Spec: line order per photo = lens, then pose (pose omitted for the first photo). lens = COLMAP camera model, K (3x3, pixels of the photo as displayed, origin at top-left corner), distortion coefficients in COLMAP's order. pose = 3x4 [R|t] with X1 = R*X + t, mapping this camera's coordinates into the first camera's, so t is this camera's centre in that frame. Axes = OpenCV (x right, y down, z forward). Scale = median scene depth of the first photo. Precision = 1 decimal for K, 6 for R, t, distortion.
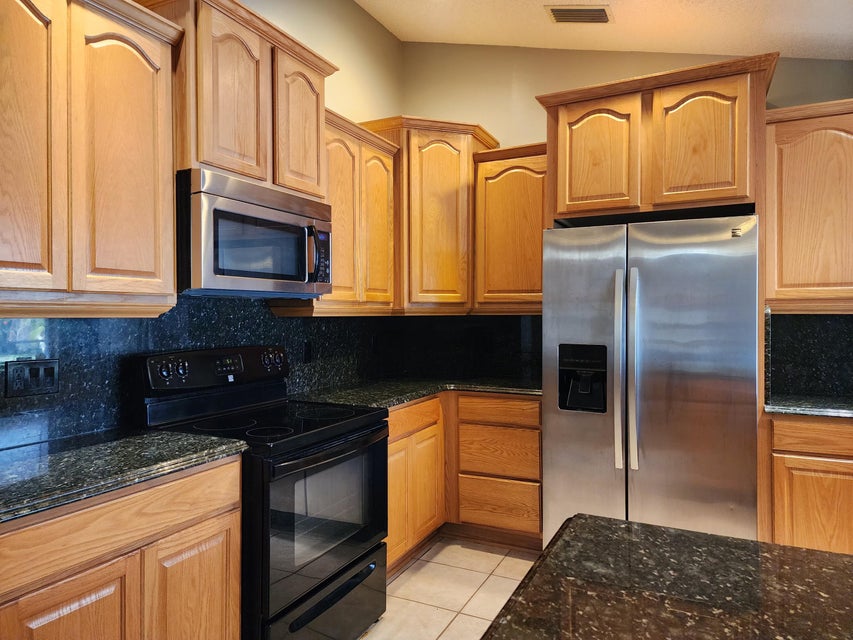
lens RADIAL K [[567.9, 0, 428.3], [0, 567.9, 316.2], [0, 0, 1]] dist [0.083093, -0.088608]
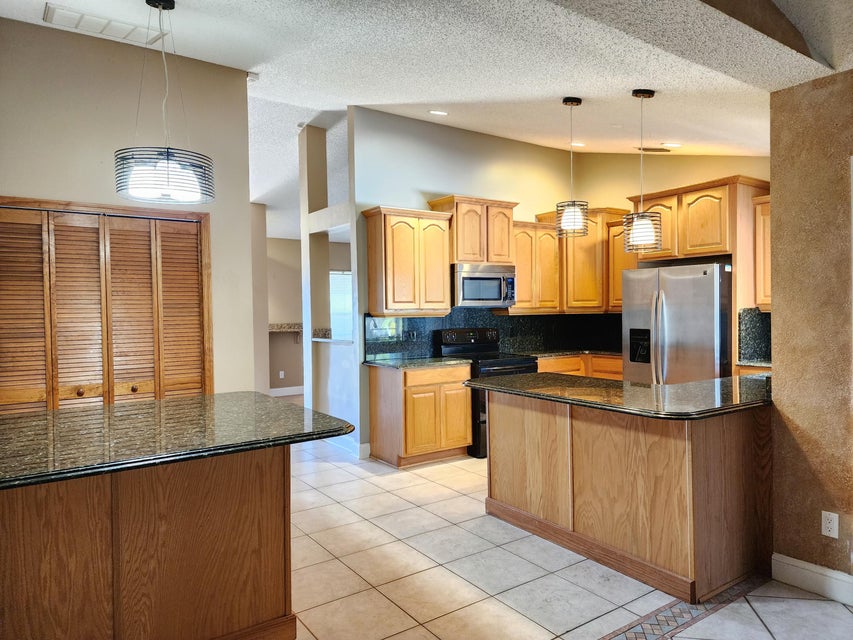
lens RADIAL K [[567.9, 0, 428.3], [0, 567.9, 316.2], [0, 0, 1]] dist [0.083093, -0.088608]
pose [[0.878260, -0.003900, -0.478167, 0.598196], [0.009552, 0.999910, 0.009388, -0.020428], [0.478088, -0.012813, 0.878219, -1.123493]]
